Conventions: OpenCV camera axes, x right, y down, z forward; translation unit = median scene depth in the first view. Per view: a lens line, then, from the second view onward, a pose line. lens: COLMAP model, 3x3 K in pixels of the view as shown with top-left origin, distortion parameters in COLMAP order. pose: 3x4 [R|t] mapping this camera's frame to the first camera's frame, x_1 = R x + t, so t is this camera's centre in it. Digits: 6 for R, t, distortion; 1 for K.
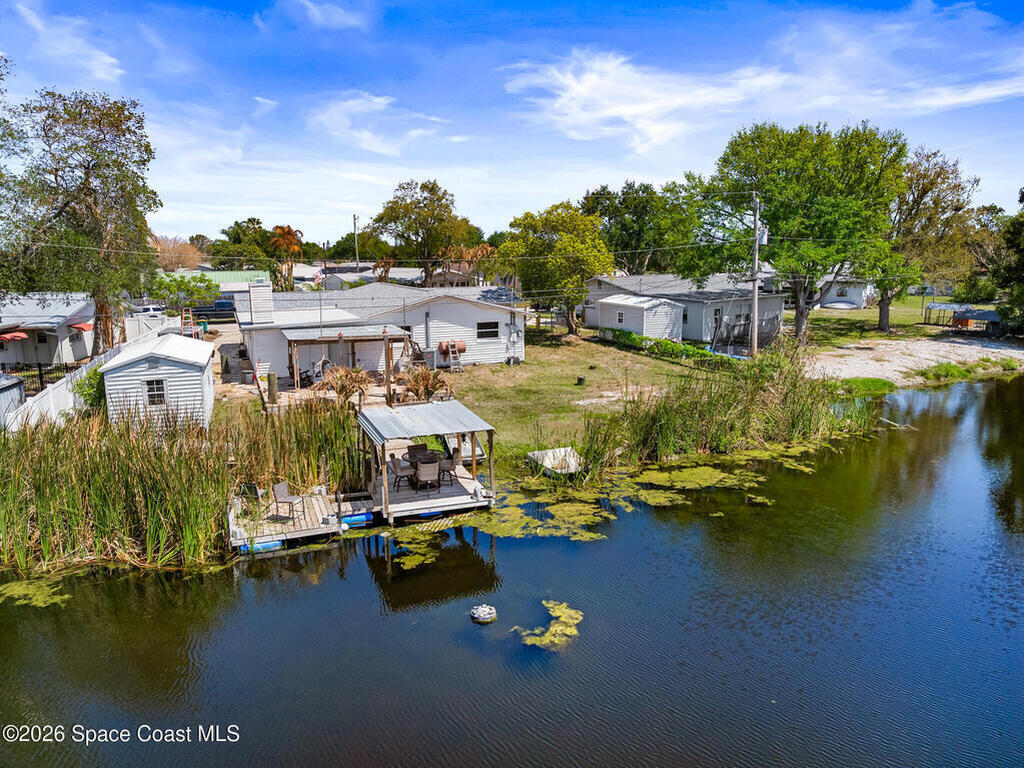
lens RADIAL K [[721.5, 0, 512.0], [0, 721.5, 384.0], [0, 0, 1]] dist [-0.034223, -0.006844]
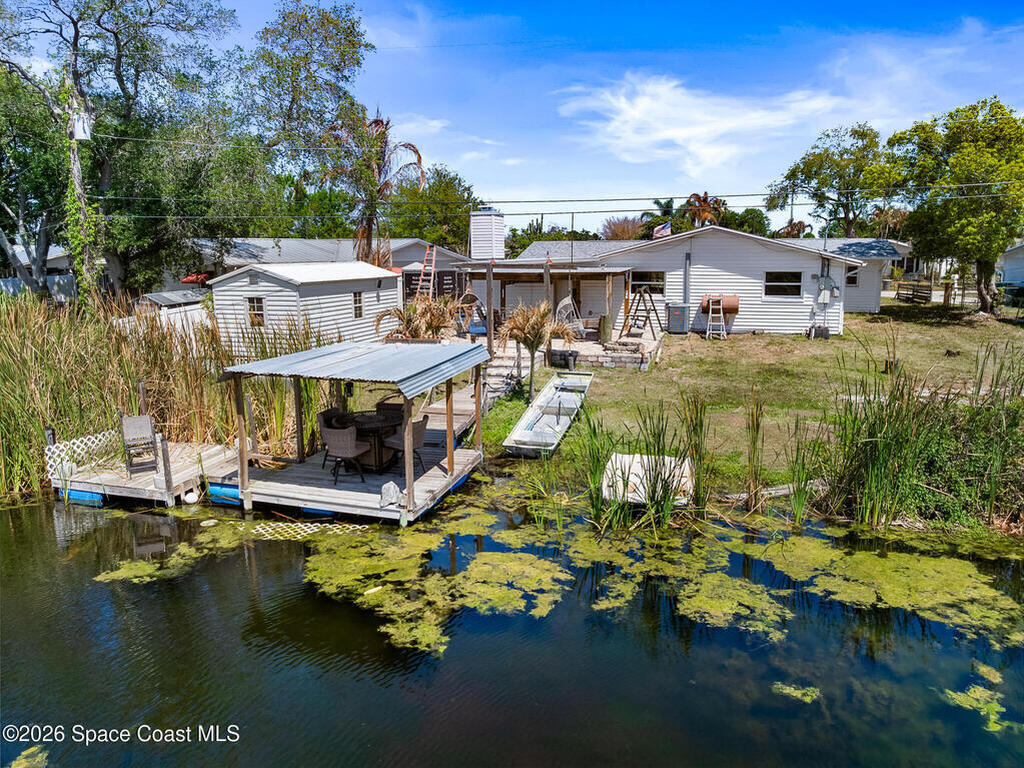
lens RADIAL K [[721.5, 0, 512.0], [0, 721.5, 384.0], [0, 0, 1]] dist [-0.034223, -0.006844]
pose [[0.780159, 0.114810, -0.614955, 0.338524], [-0.112290, 0.992750, 0.042886, 0.030309], [0.615421, 0.035595, 0.787395, 0.582878]]
